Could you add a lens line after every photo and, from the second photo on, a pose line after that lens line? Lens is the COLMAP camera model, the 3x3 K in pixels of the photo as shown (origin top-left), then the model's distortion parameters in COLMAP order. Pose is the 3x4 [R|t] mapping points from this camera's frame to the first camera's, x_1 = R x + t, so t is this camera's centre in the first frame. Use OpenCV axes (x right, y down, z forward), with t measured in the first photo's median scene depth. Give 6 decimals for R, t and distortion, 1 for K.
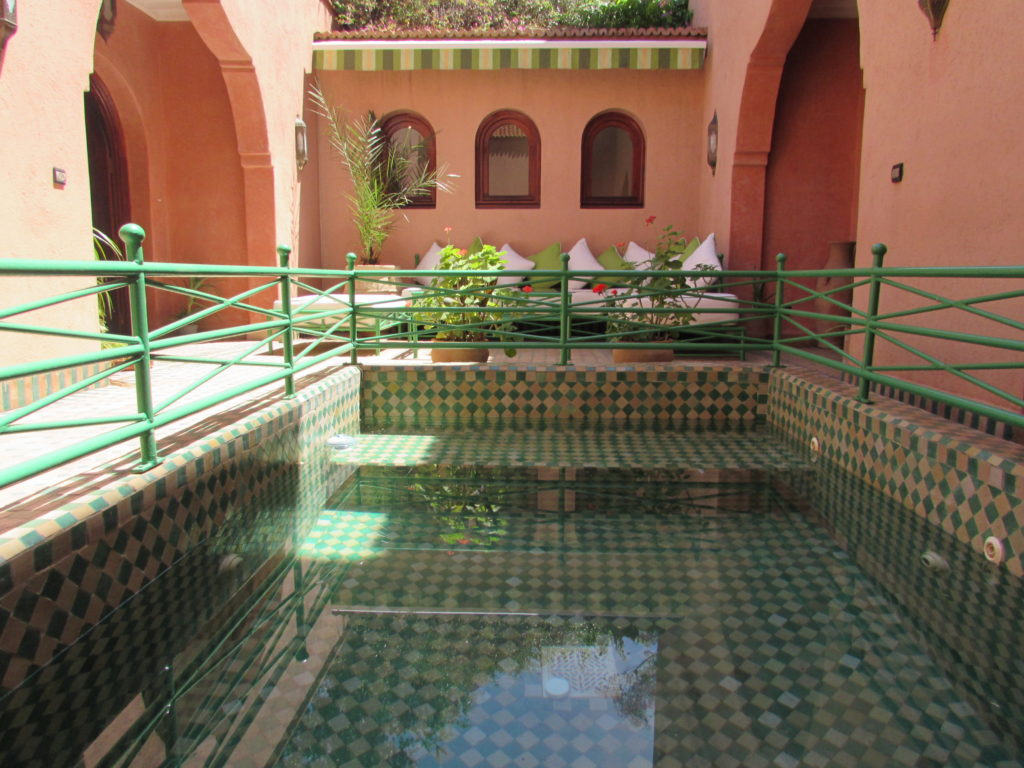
lens RADIAL K [[714.9, 0, 514.3], [0, 714.9, 381.4], [0, 0, 1]] dist [-0.041503, 0.013293]
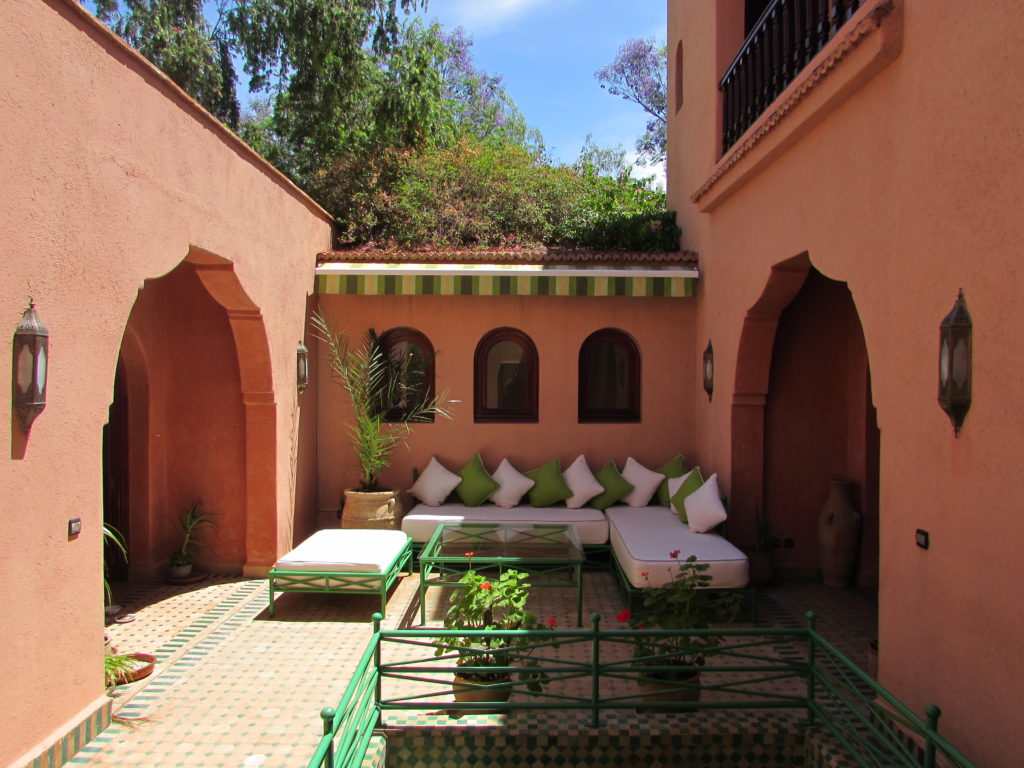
lens RADIAL K [[714.9, 0, 514.3], [0, 714.9, 381.4], [0, 0, 1]] dist [-0.041503, 0.013293]
pose [[0.999321, -0.003563, 0.036675, -0.038044], [0.008449, 0.990953, -0.133945, -0.181491], [-0.035866, 0.134164, 0.990310, -0.007693]]
